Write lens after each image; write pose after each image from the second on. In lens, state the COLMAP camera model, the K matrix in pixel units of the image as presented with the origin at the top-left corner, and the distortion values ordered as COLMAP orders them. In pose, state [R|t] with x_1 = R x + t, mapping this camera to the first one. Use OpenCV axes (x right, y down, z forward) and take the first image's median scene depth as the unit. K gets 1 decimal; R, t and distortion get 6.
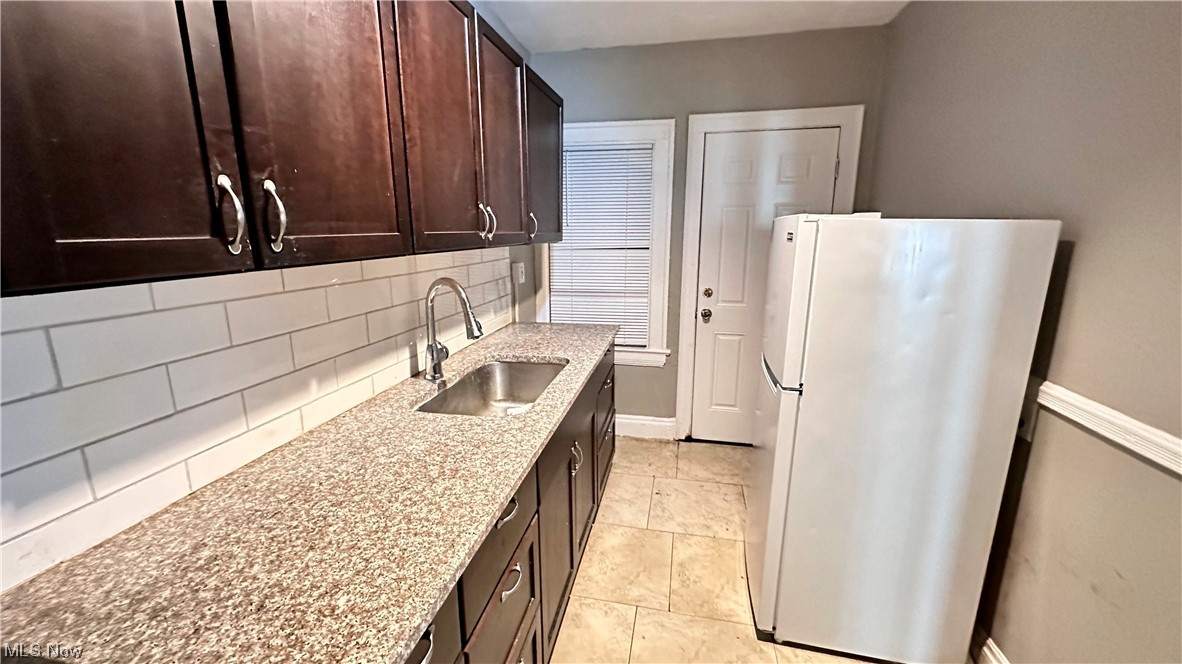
lens RADIAL K [[469.0, 0, 587.9], [0, 469.0, 336.0], [0, 0, 1]] dist [-0.000708, -0.000398]
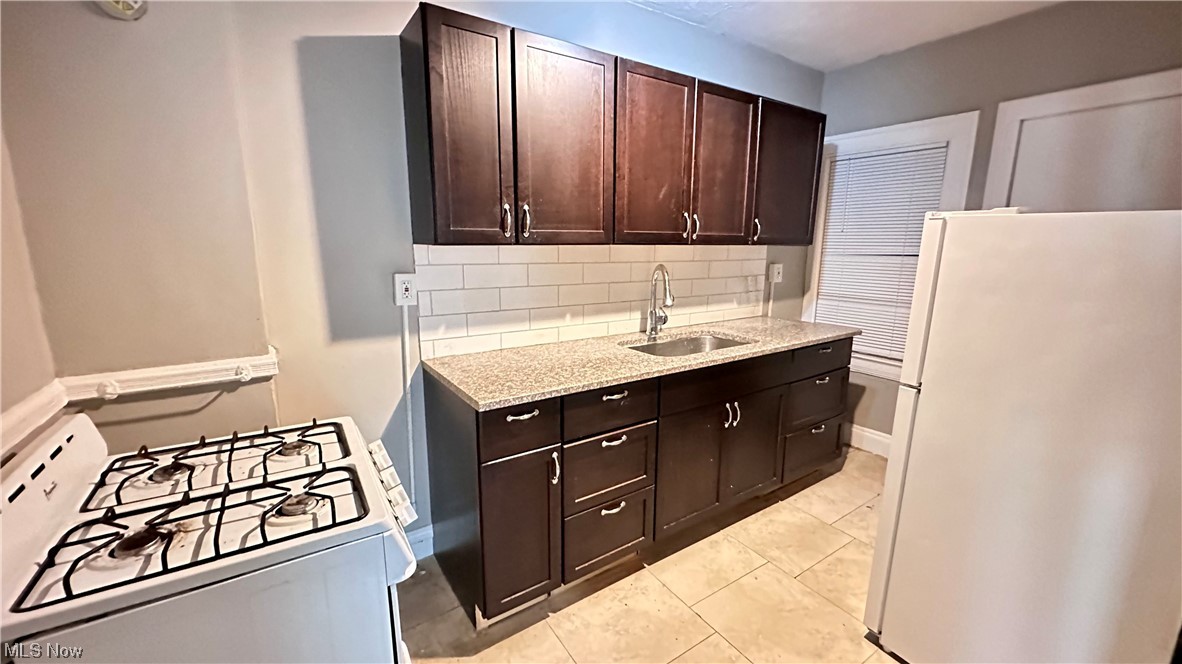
lens RADIAL K [[469.0, 0, 592.8], [0, 469.0, 337.8], [0, 0, 1]] dist [-0.000708, -0.000398]
pose [[0.717871, 0.148255, -0.680207, 0.644762], [-0.162656, 0.985737, 0.043185, 0.081782], [0.676908, 0.079639, 0.731747, -0.214458]]
